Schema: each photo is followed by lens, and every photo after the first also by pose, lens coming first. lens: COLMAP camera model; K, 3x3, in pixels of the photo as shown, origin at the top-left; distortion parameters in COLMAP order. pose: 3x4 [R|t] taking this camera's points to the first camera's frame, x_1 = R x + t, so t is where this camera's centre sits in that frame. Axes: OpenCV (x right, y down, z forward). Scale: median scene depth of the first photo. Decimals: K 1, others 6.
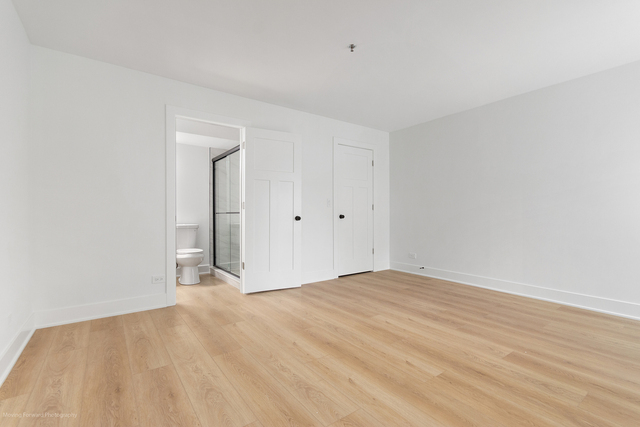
lens RADIAL K [[300.8, 0, 318.6], [0, 300.8, 212.2], [0, 0, 1]] dist [-0.000549, 0.000920]
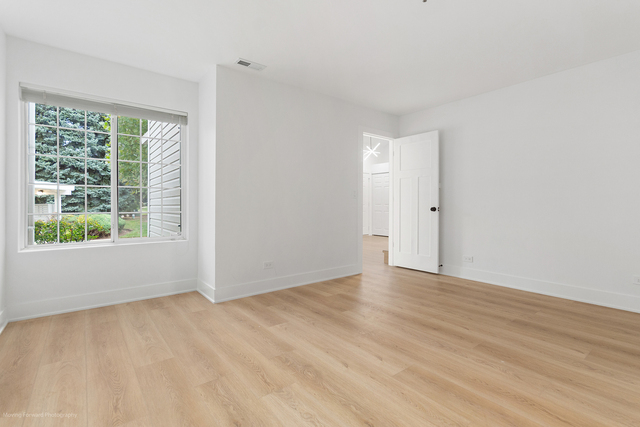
lens RADIAL K [[300.8, 0, 314.6], [0, 300.8, 209.9], [0, 0, 1]] dist [-0.000549, 0.000920]
pose [[-0.999735, 0.001783, -0.022935, 0.471607], [0.001725, 0.999995, 0.002530, 0.014599], [0.022940, 0.002490, -0.999734, 2.018388]]
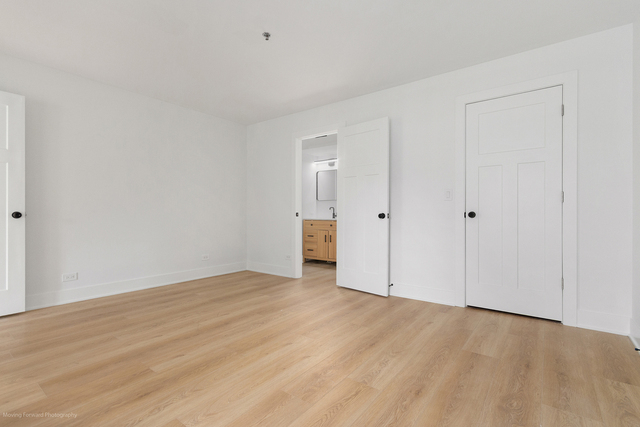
lens RADIAL K [[300.8, 0, 319.1], [0, 300.8, 211.3], [0, 0, 1]] dist [-0.000549, 0.000920]
pose [[0.284393, -0.000289, -0.958708, 1.227568], [0.009098, 0.999956, 0.002398, 0.003661], [0.958665, -0.009404, 0.284383, 1.002466]]
